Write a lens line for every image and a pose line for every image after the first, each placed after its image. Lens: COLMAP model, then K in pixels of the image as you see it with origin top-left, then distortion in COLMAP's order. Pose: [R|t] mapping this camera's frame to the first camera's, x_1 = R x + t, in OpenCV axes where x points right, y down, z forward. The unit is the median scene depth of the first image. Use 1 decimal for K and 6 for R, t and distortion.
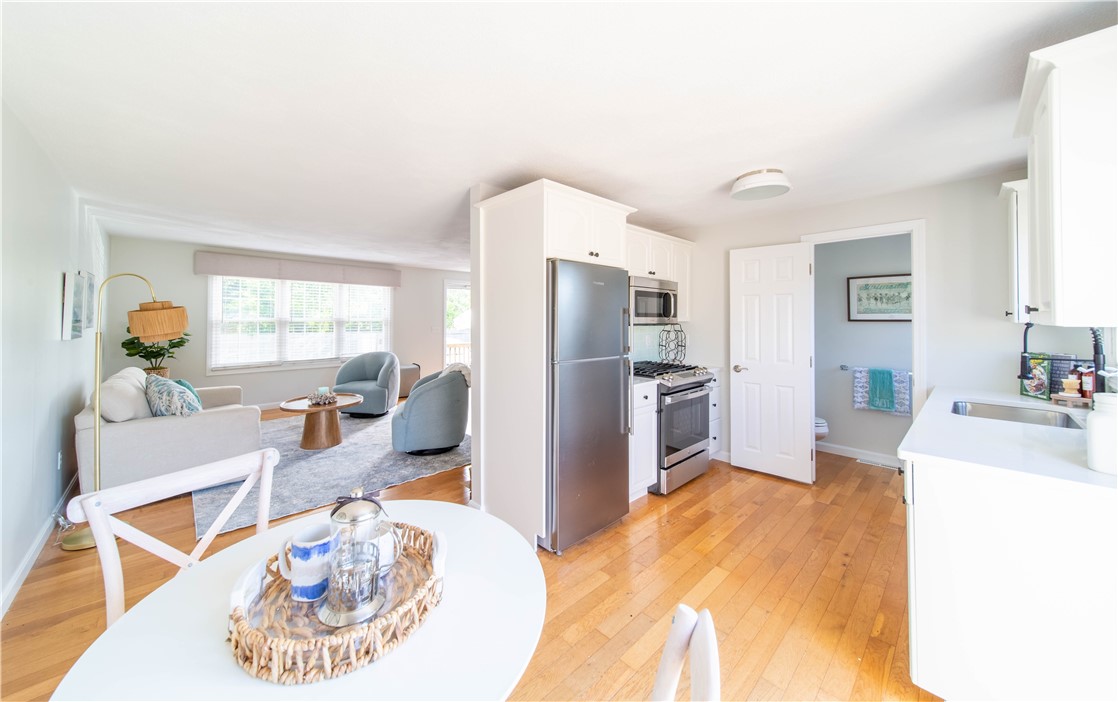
lens RADIAL K [[395.2, 0, 534.0], [0, 395.2, 313.4], [0, 0, 1]] dist [0.002180, -0.000166]
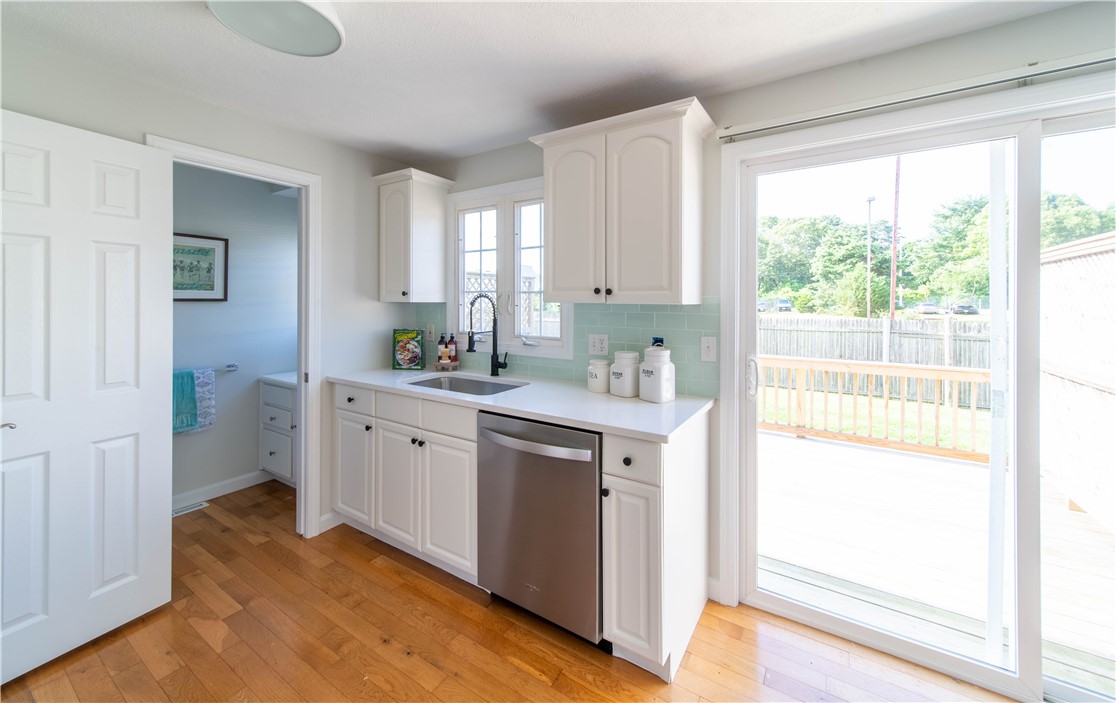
lens RADIAL K [[429.9, 0, 556.4], [0, 429.9, 303.5], [0, 0, 1]] dist [0.006065, 0.000070]
pose [[-0.258106, -0.006693, 0.966093, -0.004457], [-0.018433, 0.999828, 0.002002, 0.011948], [-0.965941, -0.017291, -0.258185, 0.629893]]
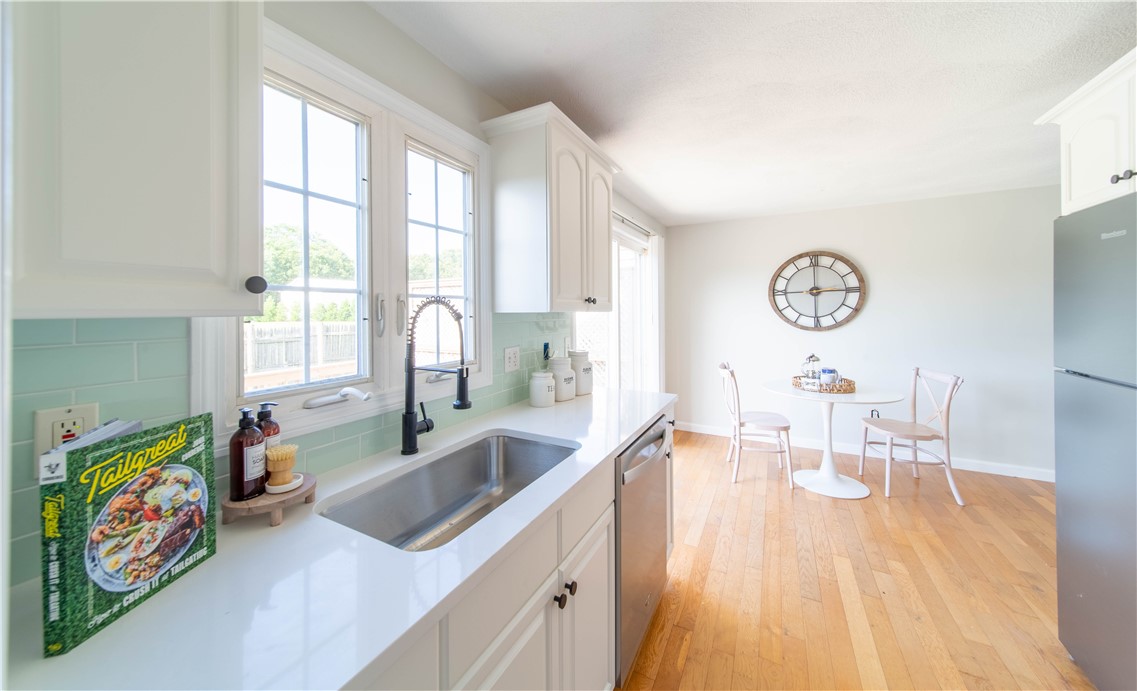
lens RADIAL K [[391.6, 0, 564.0], [0, 391.6, 308.3], [0, 0, 1]] dist [0.006317, -0.000104]
pose [[-0.943234, 0.001891, -0.332124, 0.750588], [0.009238, 0.999746, -0.020544, 0.017536], [0.332000, -0.022446, -0.943012, 0.933636]]
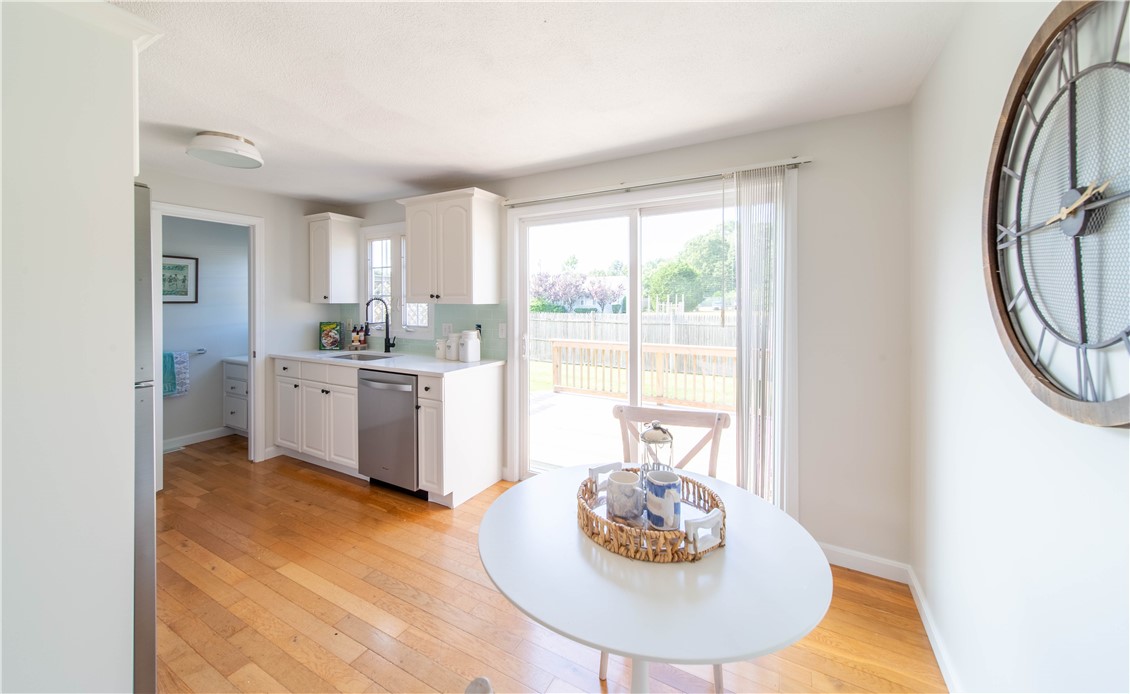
lens RADIAL K [[417.2, 0, 563.8], [0, 417.2, 304.0], [0, 0, 1]] dist [0.002422, 0.000187]
pose [[-0.322822, -0.007105, 0.946433, -0.439223], [-0.014144, 0.999896, 0.002682, 0.005998], [-0.946354, -0.012521, -0.322889, 0.451615]]
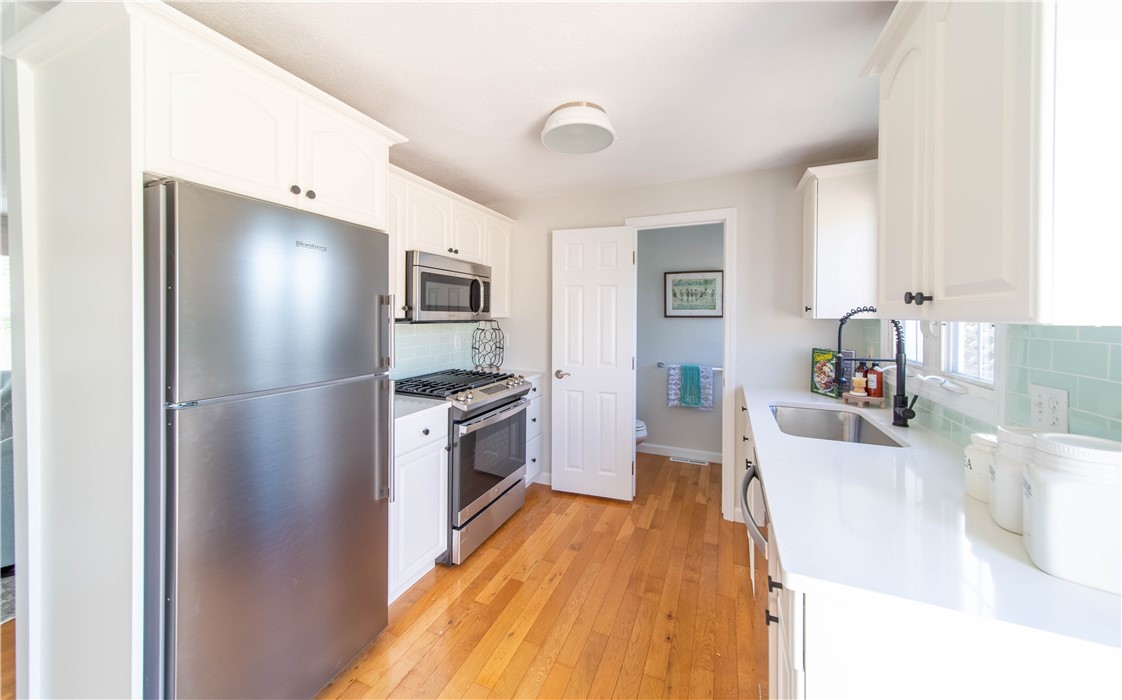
lens RADIAL K [[388.4, 0, 559.6], [0, 388.4, 318.7], [0, 0, 1]] dist [0.001629, 0.000020]
pose [[0.909034, -0.001085, 0.416720, 0.187938], [-0.008212, 0.999756, 0.020518, 0.006584], [-0.416640, -0.022074, 0.908803, 0.279809]]
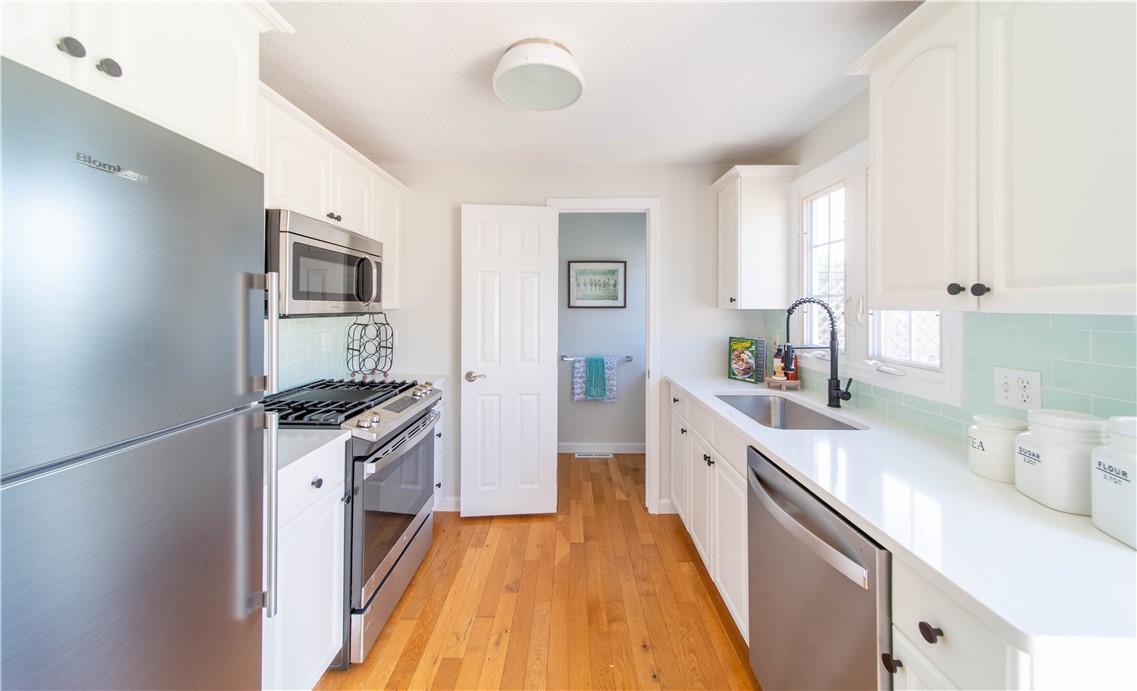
lens RADIAL K [[392.9, 0, 565.8], [0, 392.9, 306.8], [0, 0, 1]] dist [0.007674, -0.000074]
pose [[0.681355, 0.000158, 0.731953, 0.131474], [-0.011586, 0.999877, 0.010569, 0.008370], [-0.731861, -0.015682, 0.681273, 0.440413]]
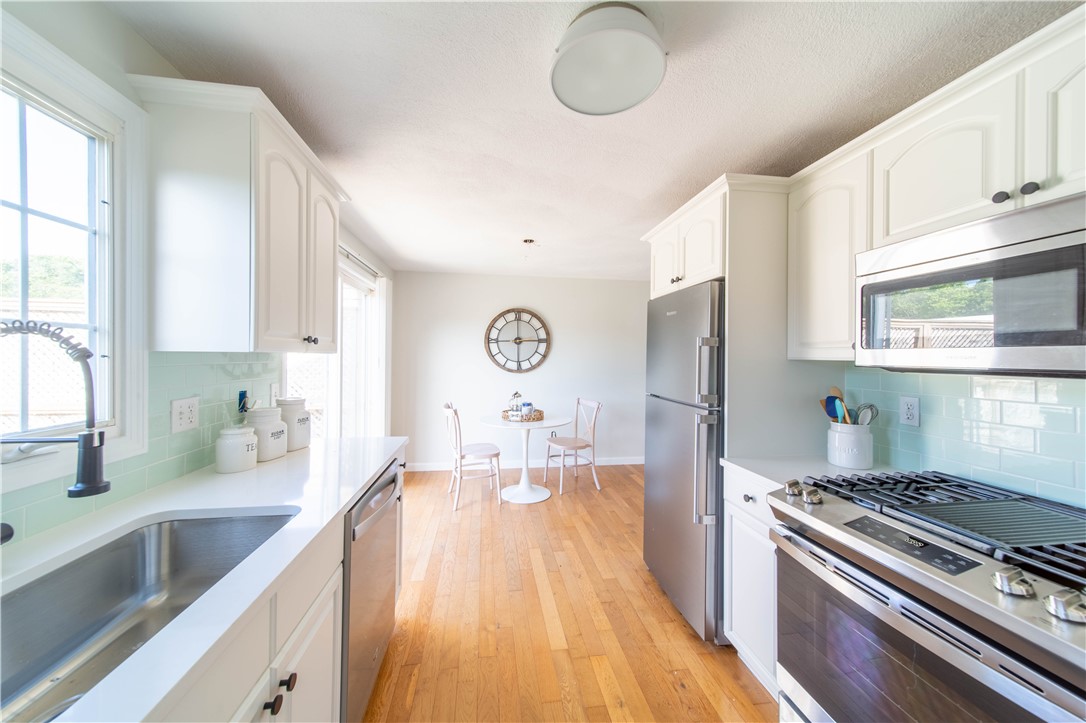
lens RADIAL K [[374.3, 0, 539.2], [0, 374.3, 357.1], [0, 0, 1]] dist [0.006863, -0.000202]
pose [[-0.558061, -0.006219, -0.829777, 0.757036], [-0.000188, 0.999973, -0.007368, 0.019943], [0.829800, -0.003956, -0.558047, 0.914561]]
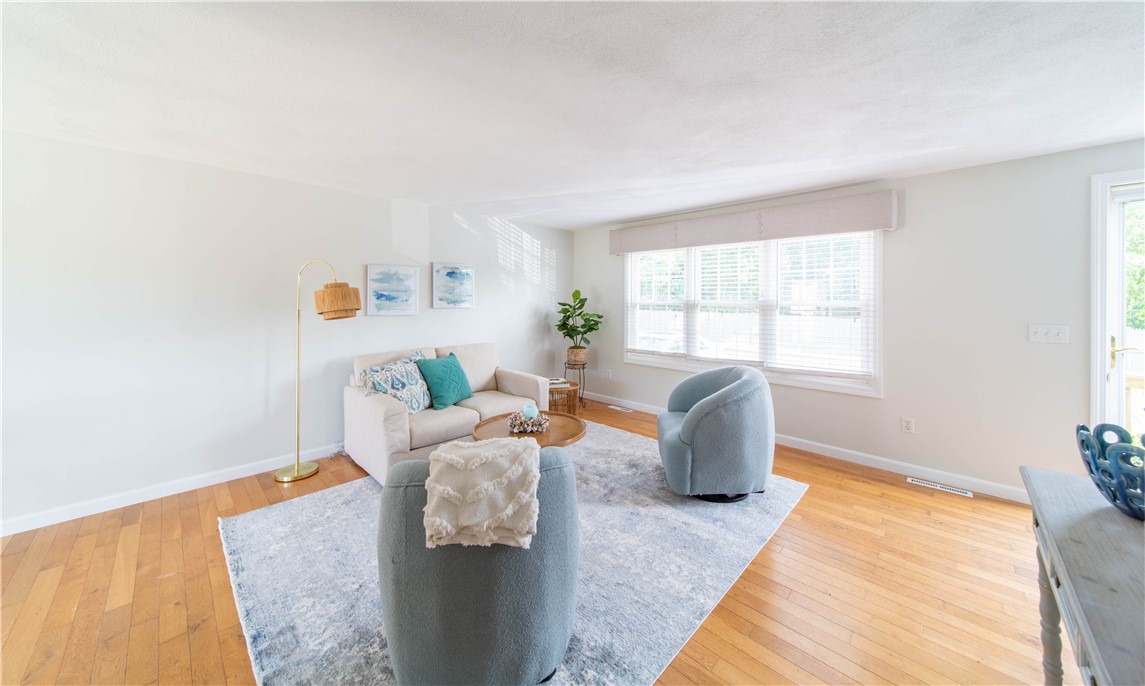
lens RADIAL K [[391.6, 0, 570.8], [0, 391.6, 300.8], [0, 0, 1]] dist [0.000121, 0.000000]
pose [[0.060193, -0.002550, -0.998183, 0.134918], [0.008849, 0.999959, -0.002021, 0.023061], [0.998148, -0.008711, 0.060213, 1.334085]]
